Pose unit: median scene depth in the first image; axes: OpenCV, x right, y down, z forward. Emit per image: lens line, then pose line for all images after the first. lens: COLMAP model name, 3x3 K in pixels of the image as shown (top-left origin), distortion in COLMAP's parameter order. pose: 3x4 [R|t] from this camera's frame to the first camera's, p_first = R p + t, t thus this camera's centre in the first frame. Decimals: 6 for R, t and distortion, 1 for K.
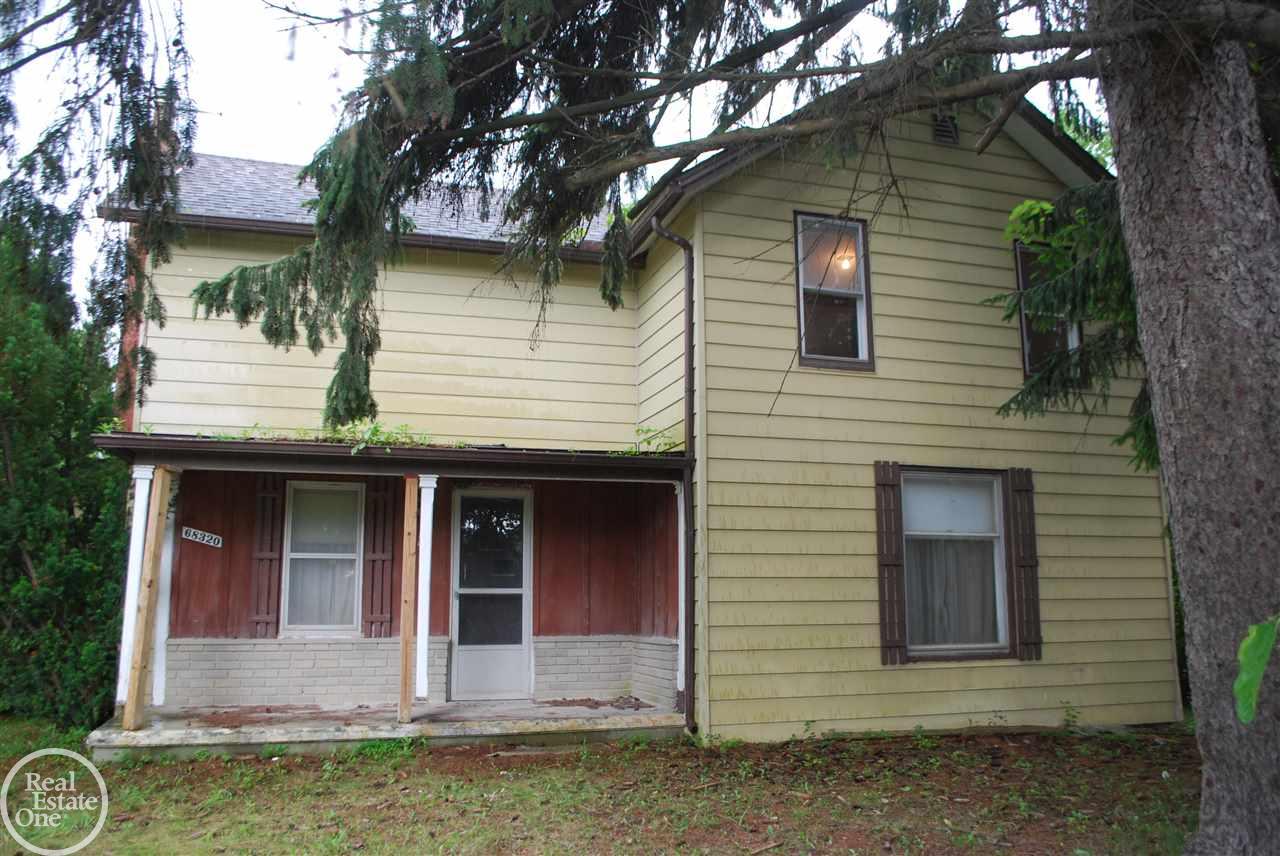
lens RADIAL K [[1018.2, 0, 639.8], [0, 1018.2, 453.0], [0, 0, 1]] dist [-0.071446, 0.000331]
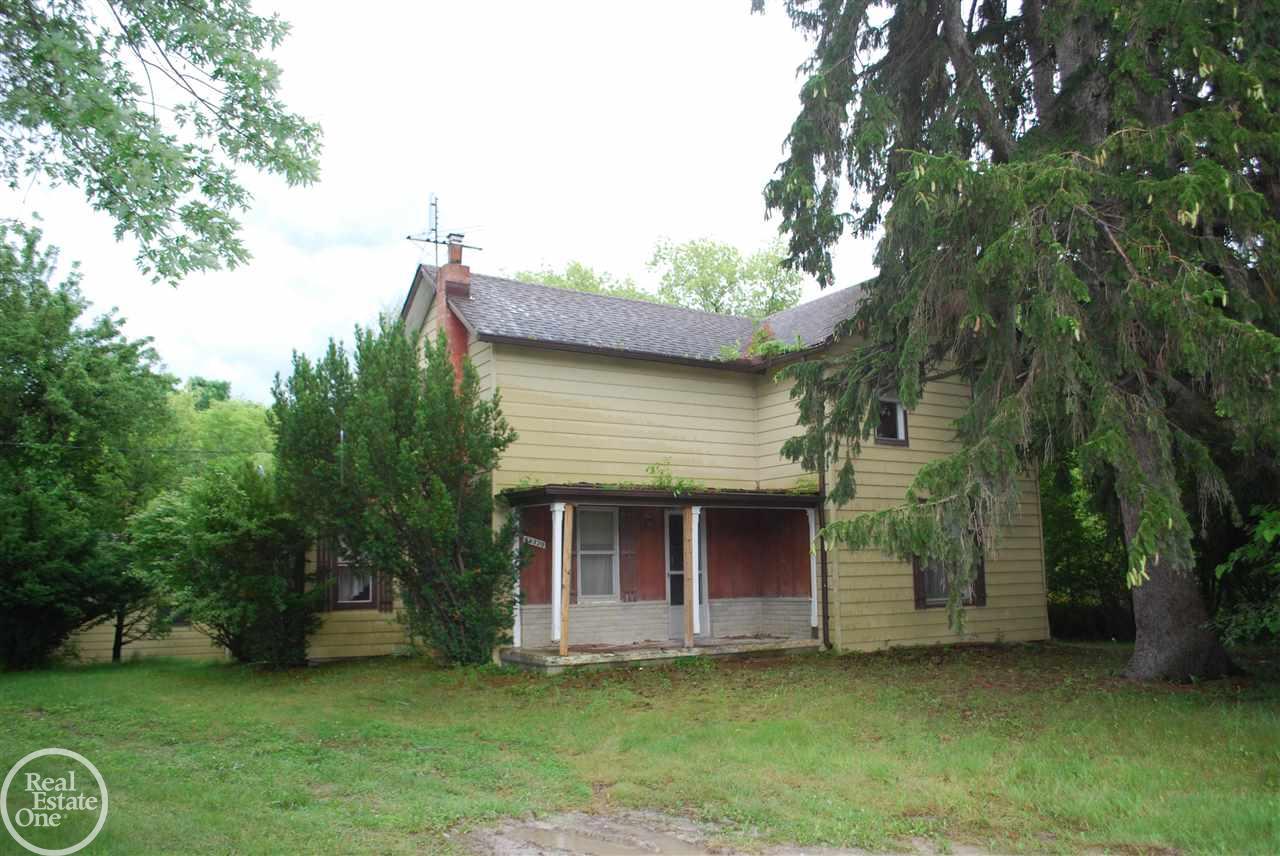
lens RADIAL K [[1043.2, 0, 640.0], [0, 1043.2, 428.0], [0, 0, 1]] dist [-0.076412, -0.001343]
pose [[0.964884, 0.023580, 0.261617, -0.734908], [-0.023946, 0.999712, -0.001790, -0.102460], [-0.261583, -0.004538, 0.965170, -0.669745]]
